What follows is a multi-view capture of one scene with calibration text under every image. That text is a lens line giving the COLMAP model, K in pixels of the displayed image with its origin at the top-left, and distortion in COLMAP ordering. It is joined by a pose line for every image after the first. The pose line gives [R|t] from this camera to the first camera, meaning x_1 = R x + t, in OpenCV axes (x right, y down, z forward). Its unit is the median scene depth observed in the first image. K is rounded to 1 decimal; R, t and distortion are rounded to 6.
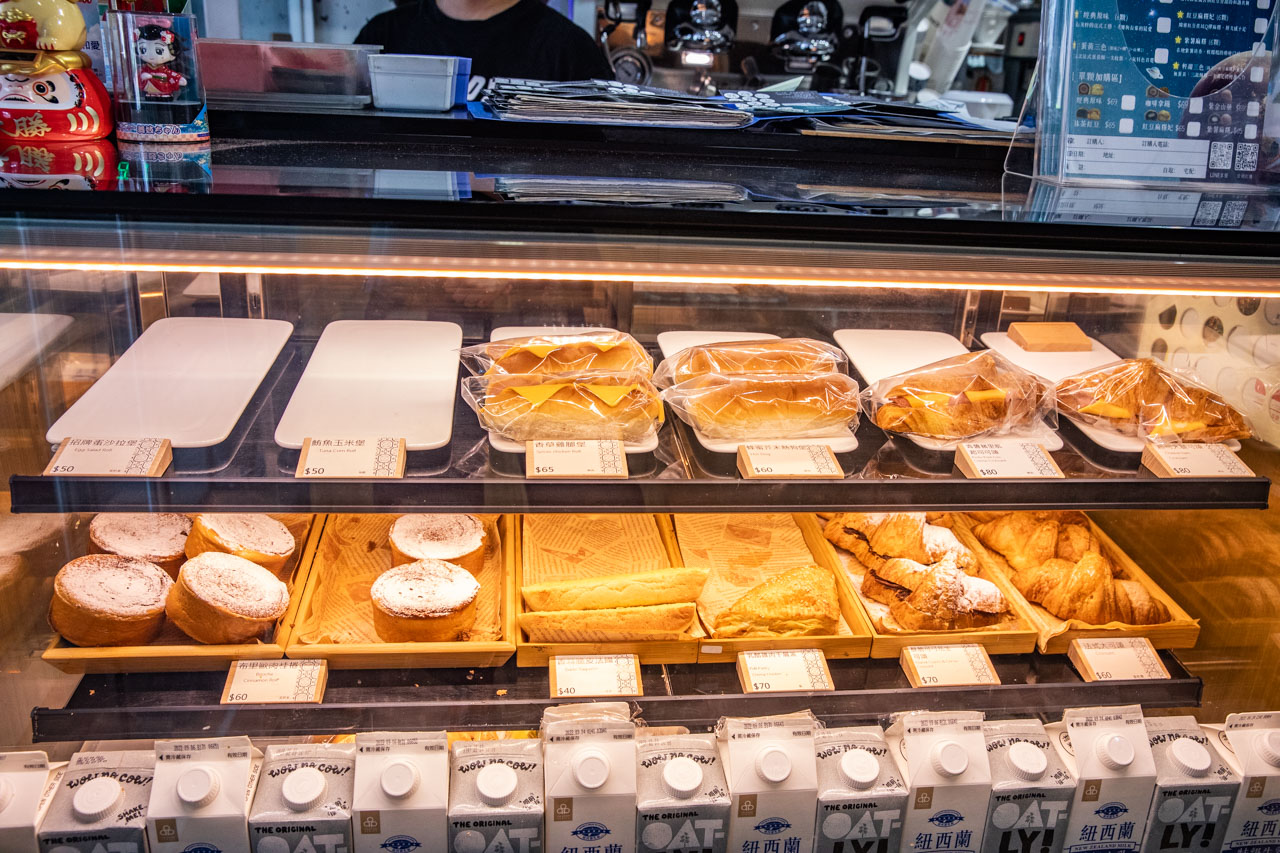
lens RADIAL K [[1096.5, 0, 640.0], [0, 1096.5, 426.5], [0, 0, 1]] dist [-0.084790, 0.105568]
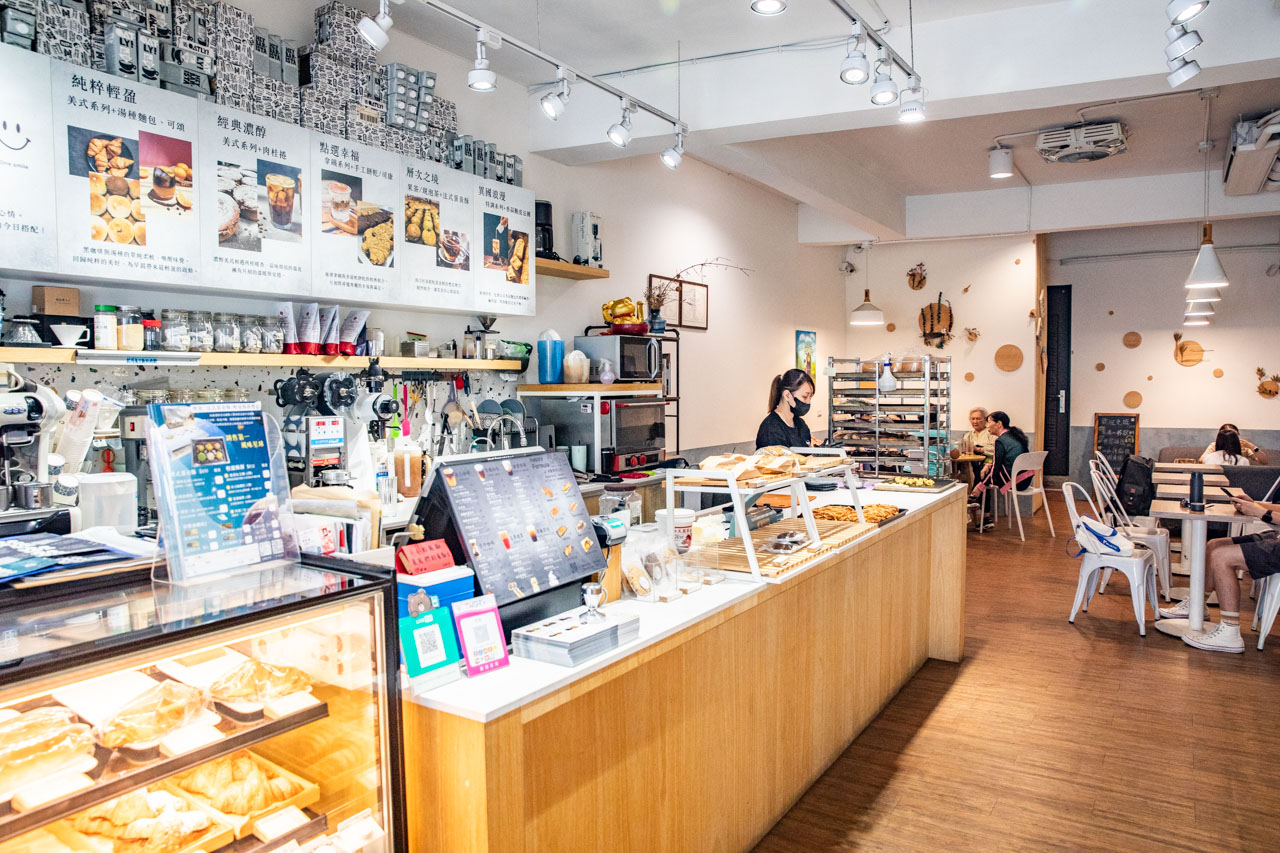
lens RADIAL K [[872.4, 0, 640.0], [0, 872.4, 426.5], [0, 0, 1]] dist [-0.096456, 0.079839]
pose [[0.646527, -0.101124, 0.756160, -0.187807], [0.298115, 0.945855, -0.128400, -0.053920], [-0.702233, 0.308436, 0.641667, -0.568373]]
